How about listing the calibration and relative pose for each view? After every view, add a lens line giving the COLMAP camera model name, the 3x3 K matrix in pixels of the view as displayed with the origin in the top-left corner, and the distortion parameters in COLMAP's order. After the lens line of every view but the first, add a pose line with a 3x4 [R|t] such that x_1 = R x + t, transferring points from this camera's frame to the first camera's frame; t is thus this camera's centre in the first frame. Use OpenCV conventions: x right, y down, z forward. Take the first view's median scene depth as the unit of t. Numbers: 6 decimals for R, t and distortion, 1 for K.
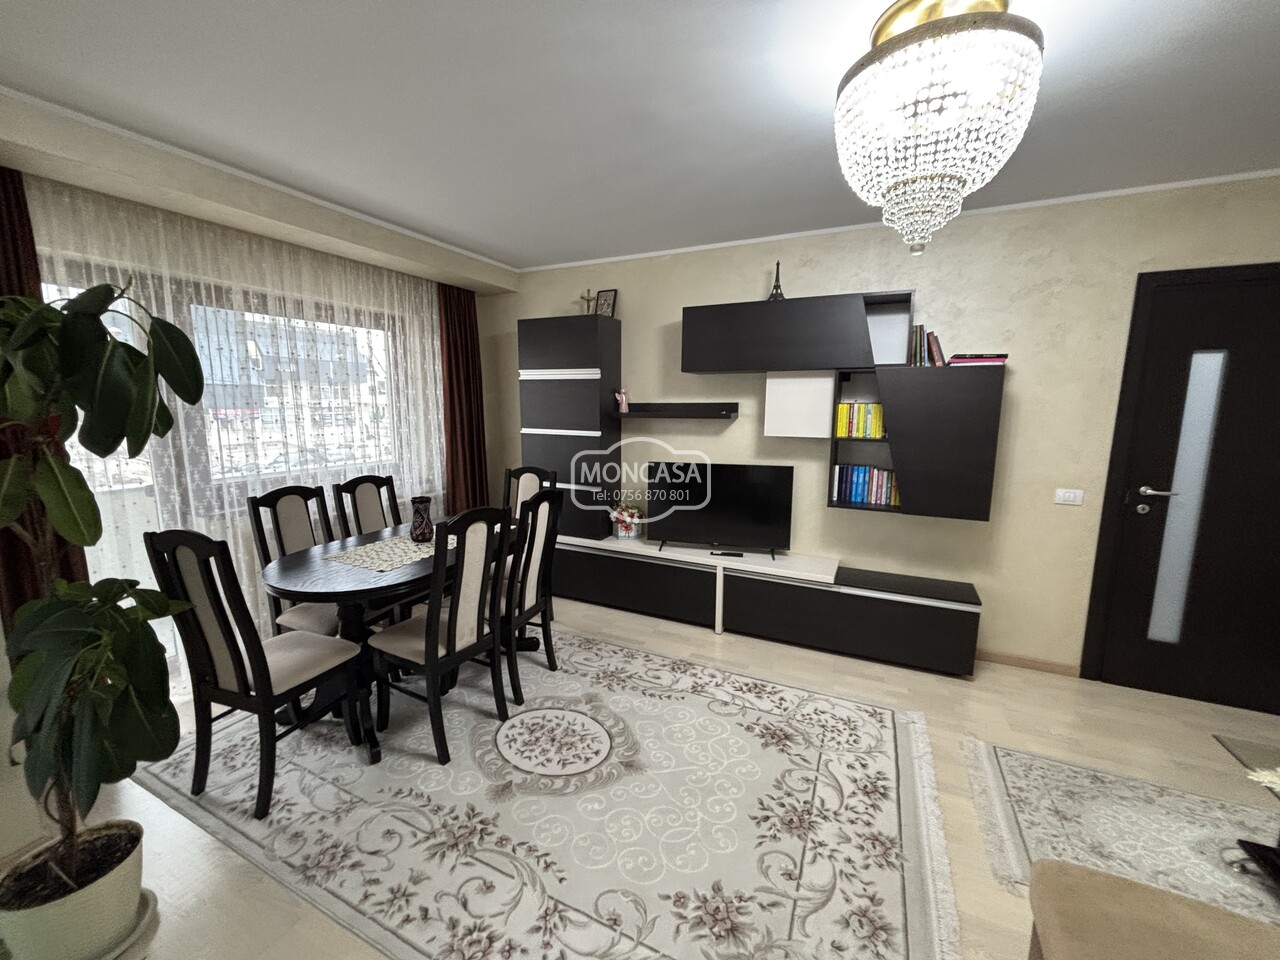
lens RADIAL K [[513.9, 0, 638.8], [0, 513.9, 477.9], [0, 0, 1]] dist [-0.002056, 0.000464]
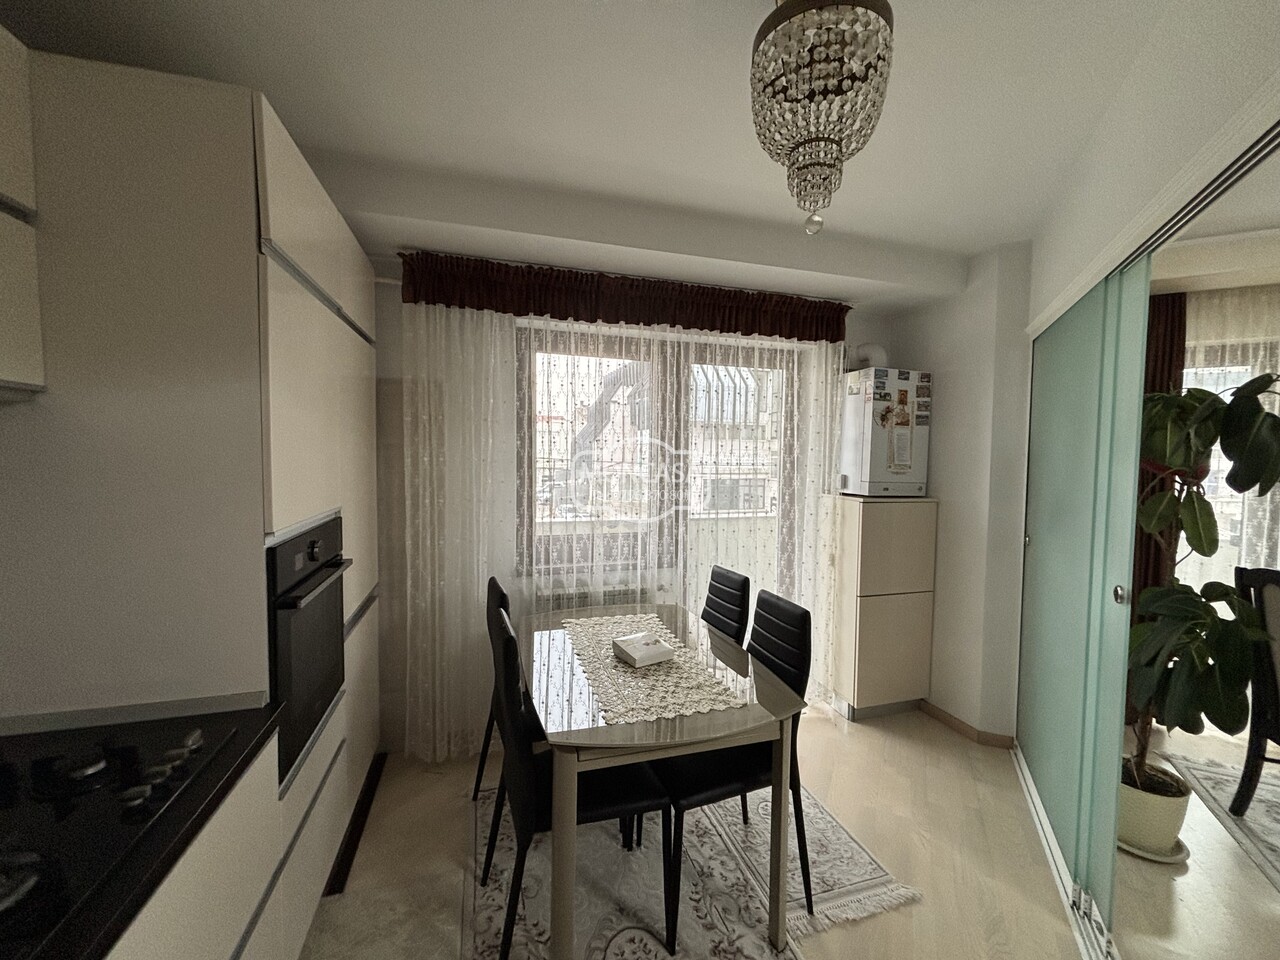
lens RADIAL K [[513.9, 0, 633.3], [0, 513.9, 481.2], [0, 0, 1]] dist [-0.002056, 0.000464]
pose [[-0.037623, 0.048102, -0.998134, 0.200152], [-0.157693, 0.986040, 0.053463, 0.051421], [0.986771, 0.159410, -0.029513, -0.283188]]
